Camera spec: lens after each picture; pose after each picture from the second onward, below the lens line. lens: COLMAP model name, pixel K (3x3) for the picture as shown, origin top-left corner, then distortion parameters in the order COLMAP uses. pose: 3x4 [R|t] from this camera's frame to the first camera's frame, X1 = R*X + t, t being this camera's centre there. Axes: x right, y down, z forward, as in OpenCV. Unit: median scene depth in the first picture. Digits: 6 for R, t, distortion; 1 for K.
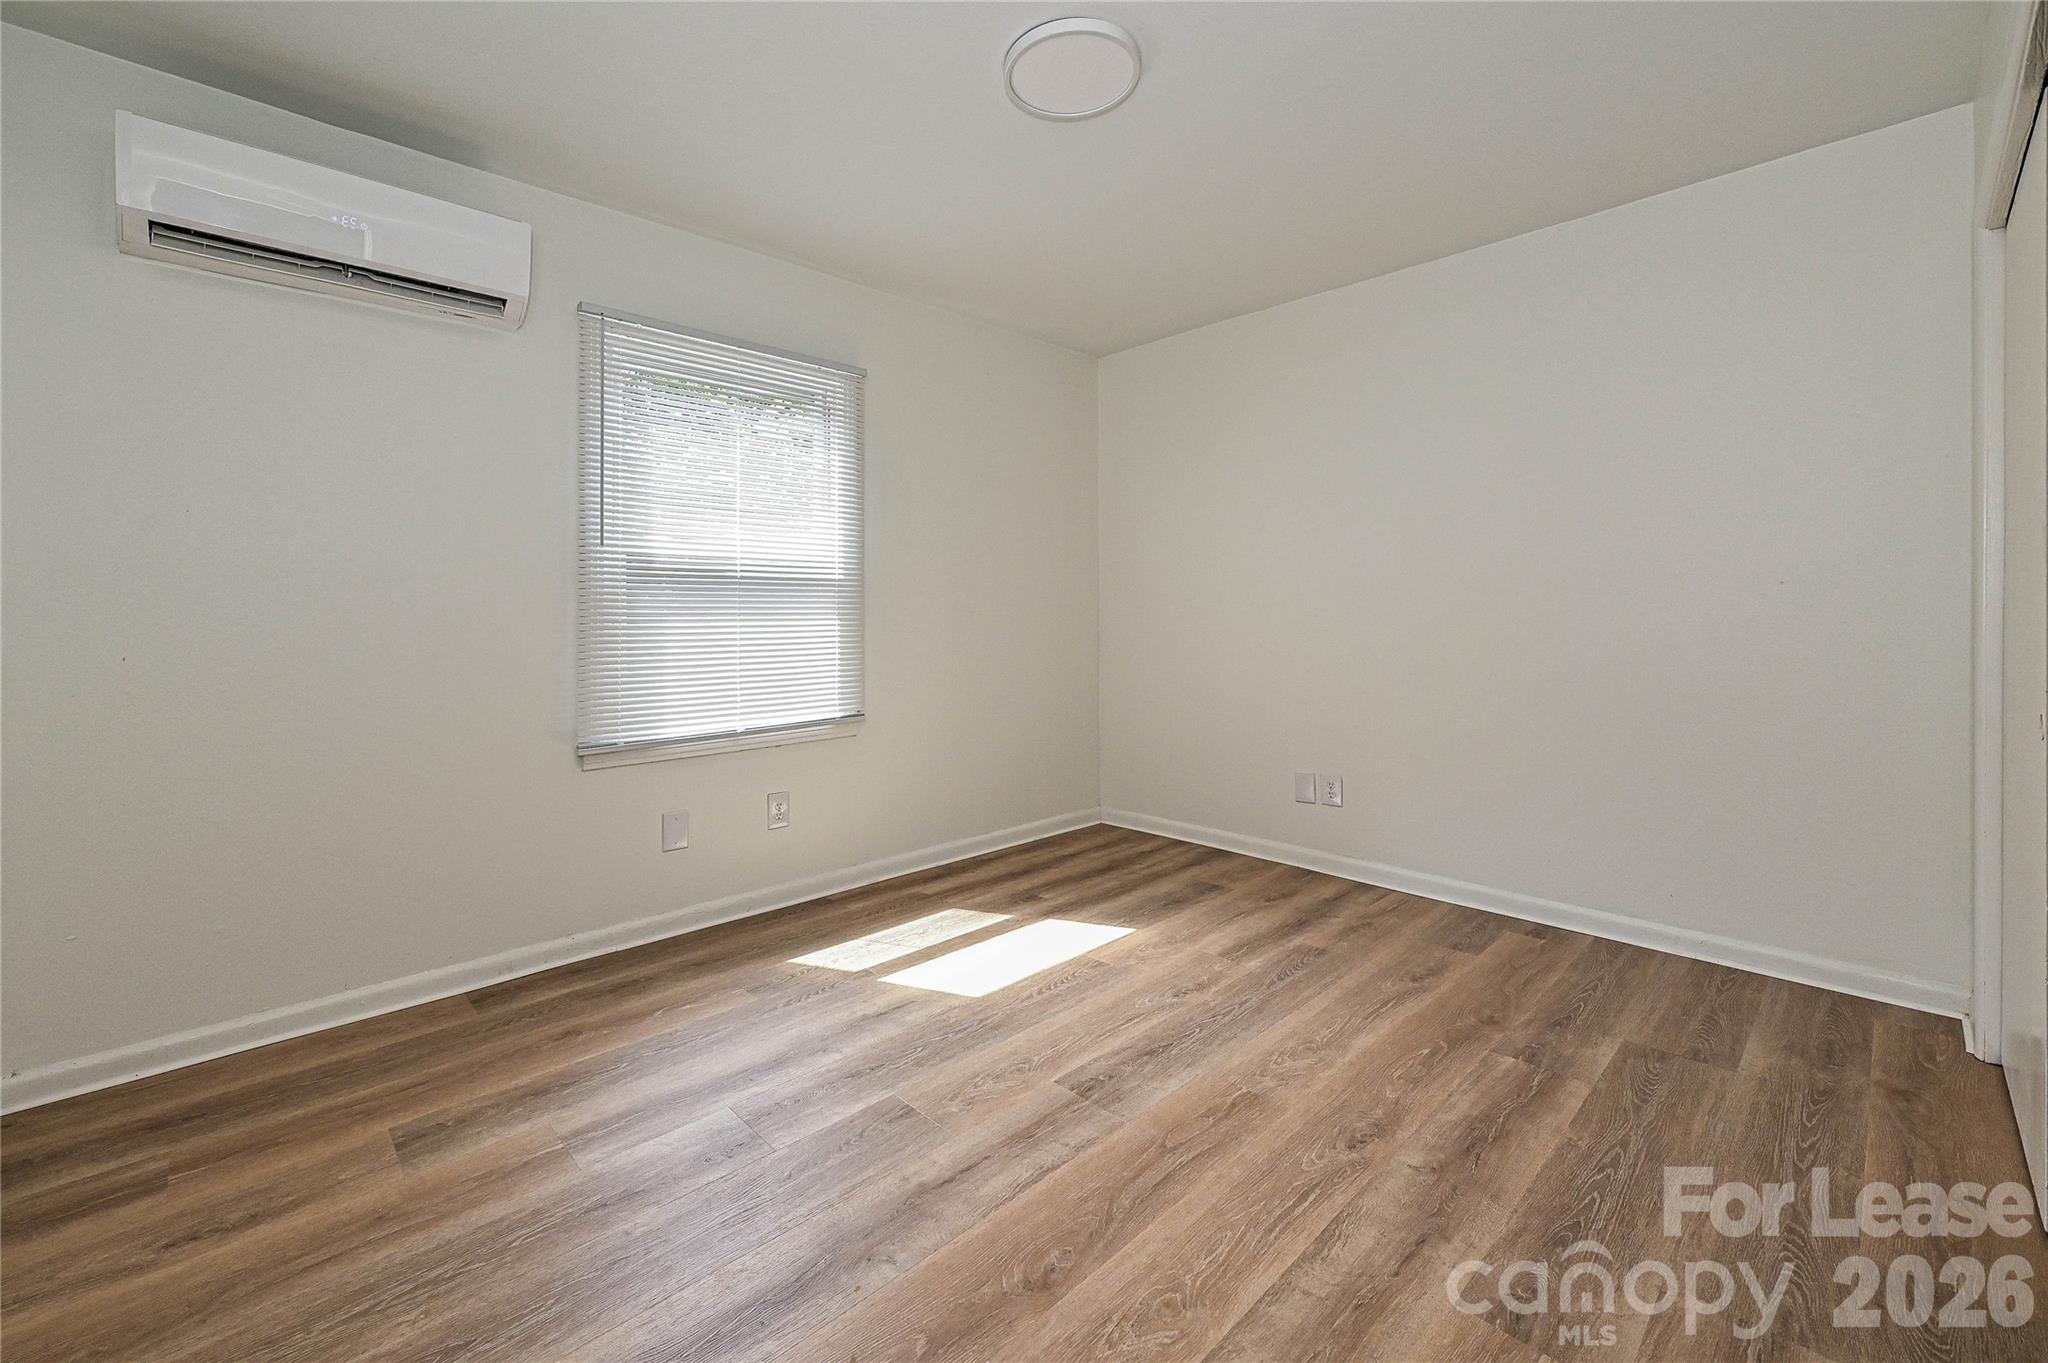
lens RADIAL K [[846.6, 0, 1015.6], [0, 846.6, 614.1], [0, 0, 1]] dist [-0.000496, -0.000187]
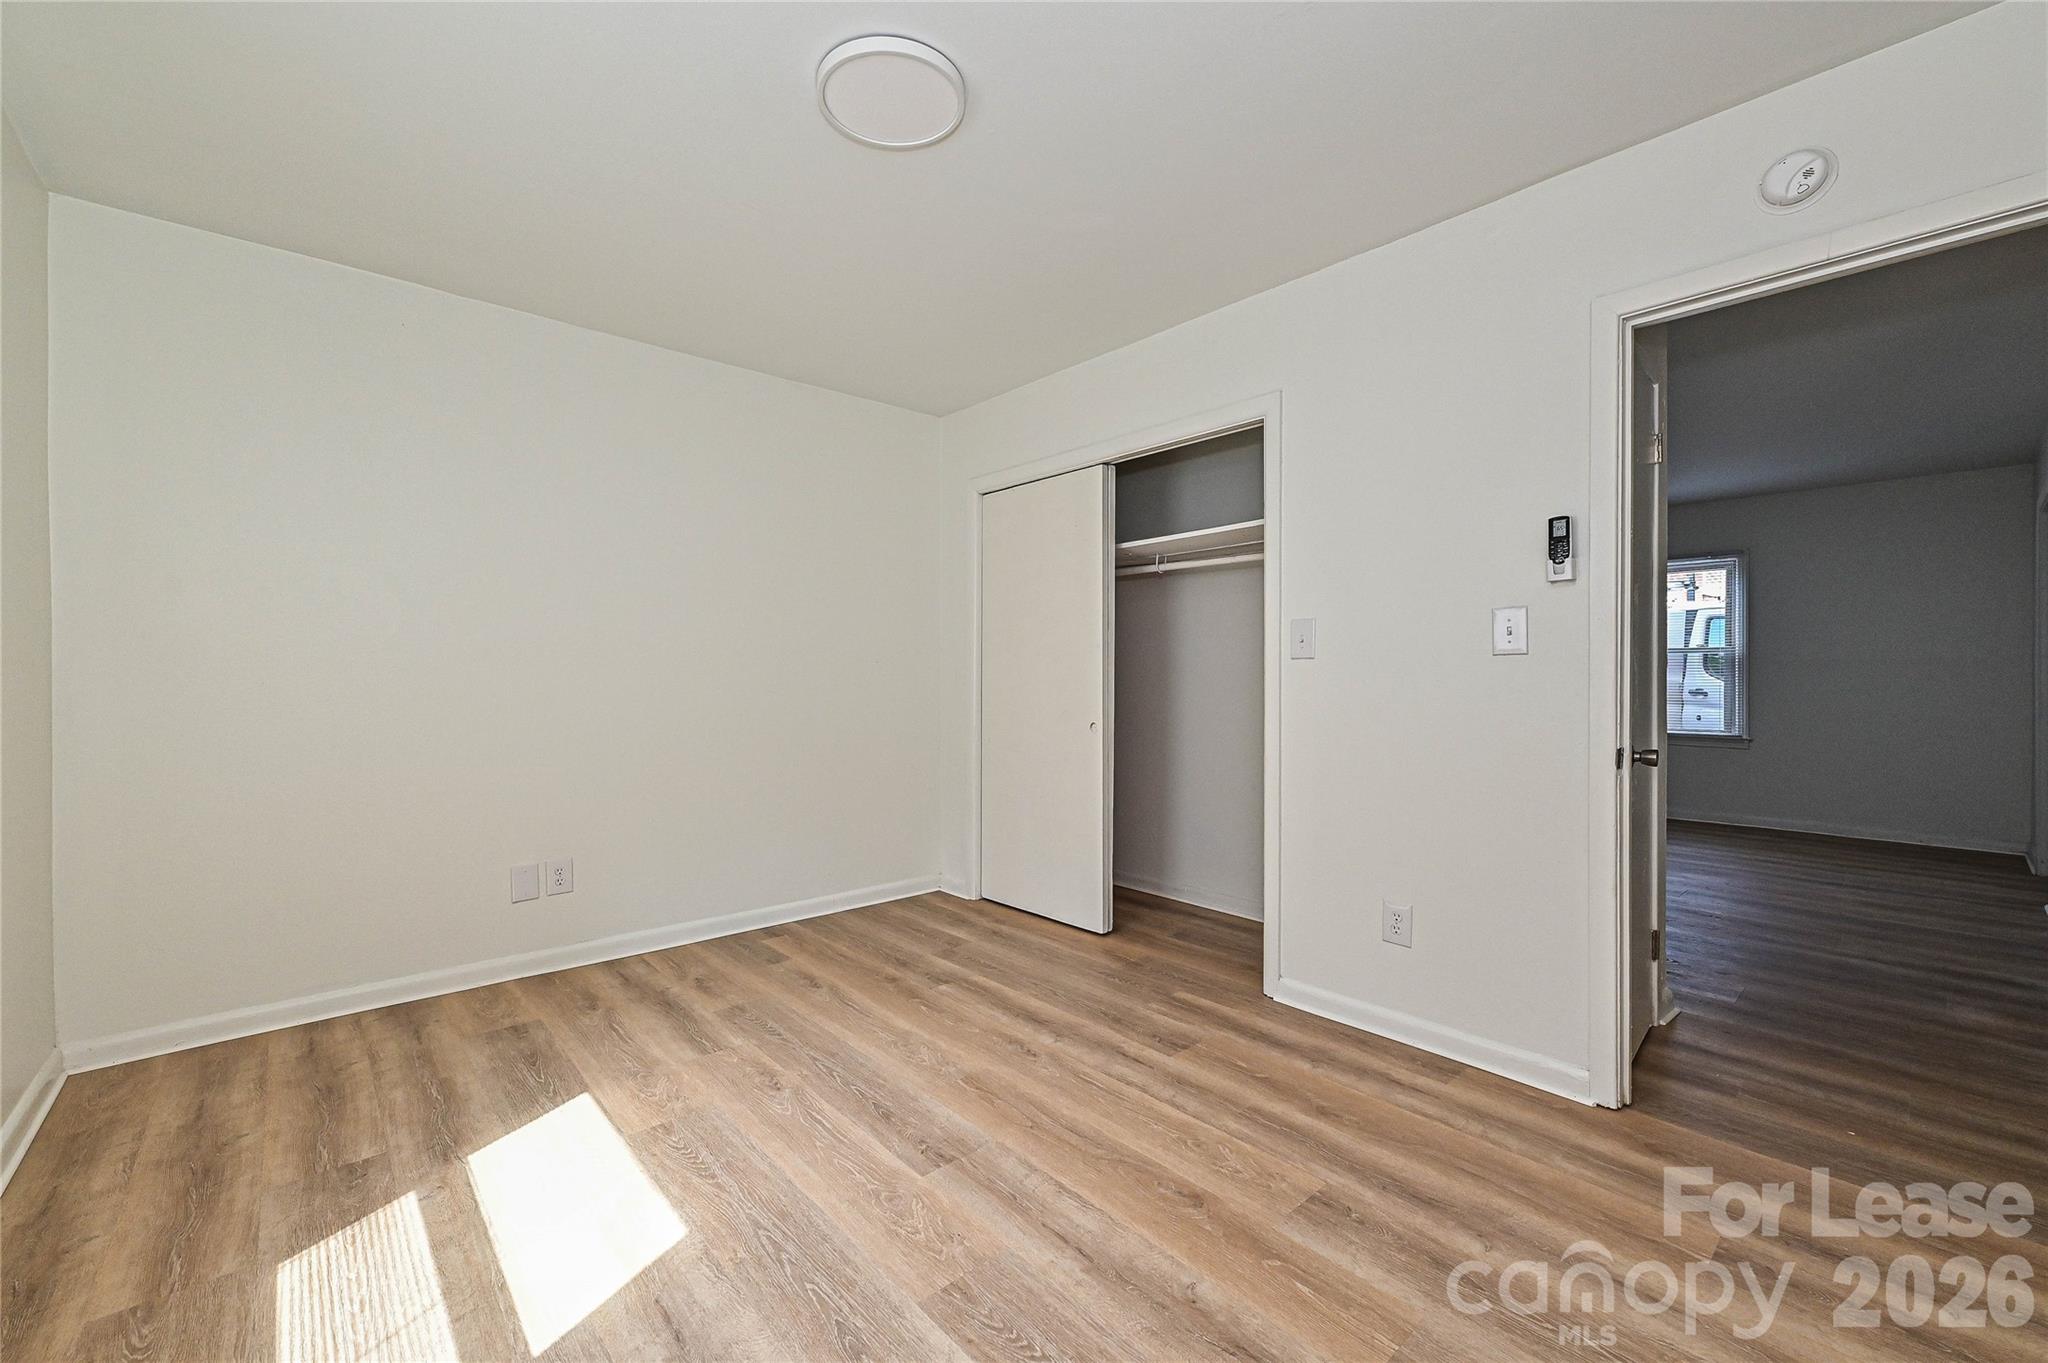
lens RADIAL K [[822.4, 0, 1019.7], [0, 822.4, 682.4], [0, 0, 1]] dist [-0.002575, -0.000221]
pose [[0.037298, -0.002627, 0.999301, -0.680782], [0.000773, 0.999996, 0.002600, -0.000399], [-0.999304, 0.000675, 0.037300, 0.674380]]
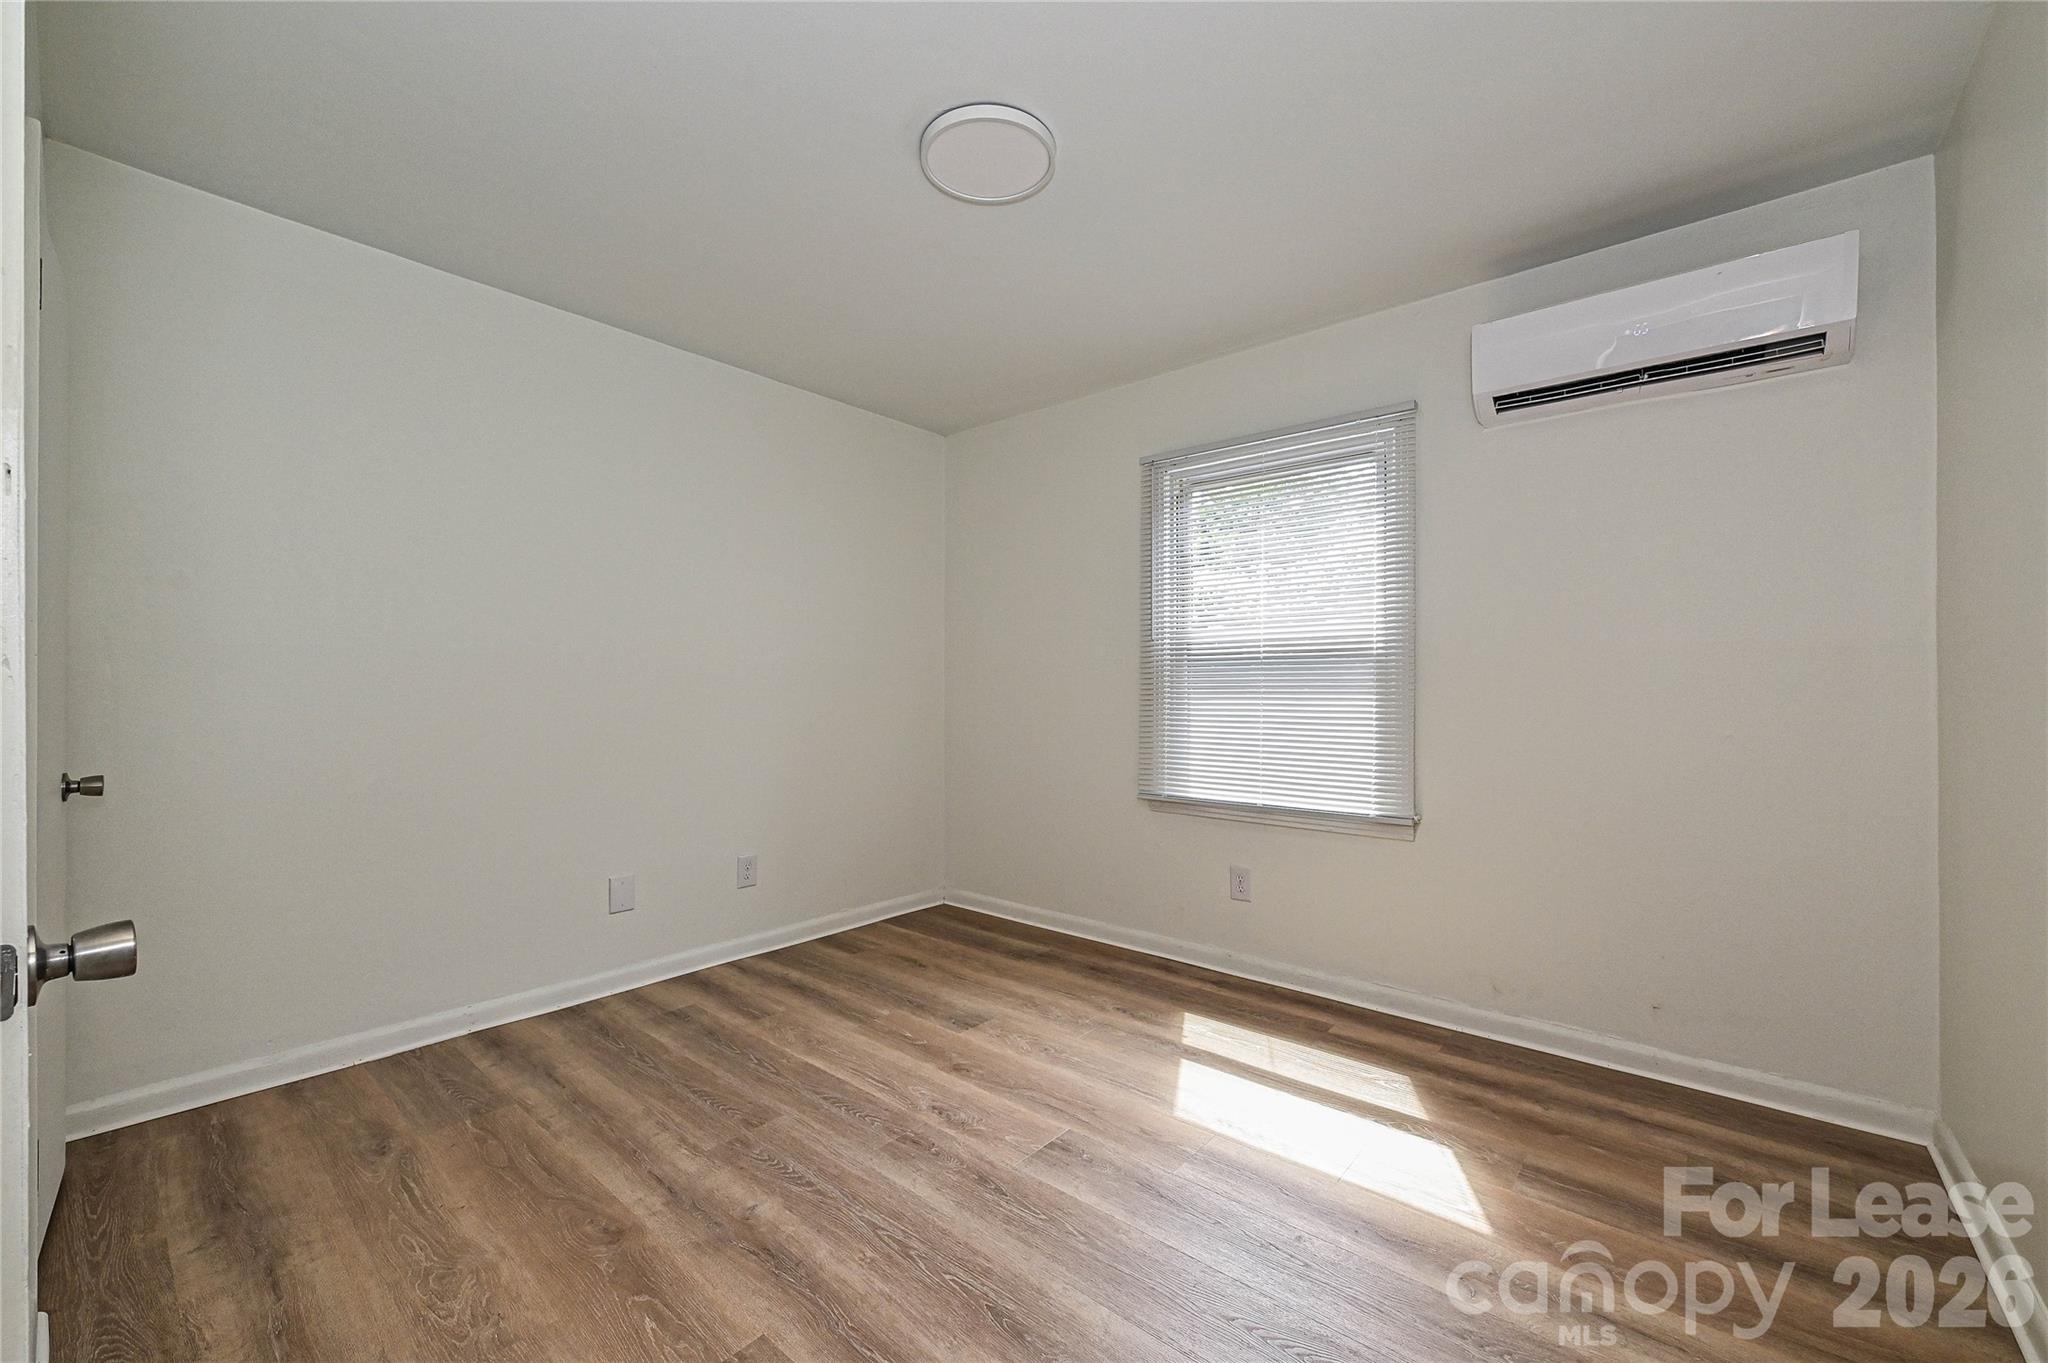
lens RADIAL K [[822.4, 0, 1019.7], [0, 822.4, 682.4], [0, 0, 1]] dist [-0.002575, -0.000221]
pose [[0.100448, -0.002779, -0.994938, 0.766602], [-0.001708, 0.999994, -0.002966, -0.011701], [0.994941, 0.001998, 0.100443, 0.693211]]
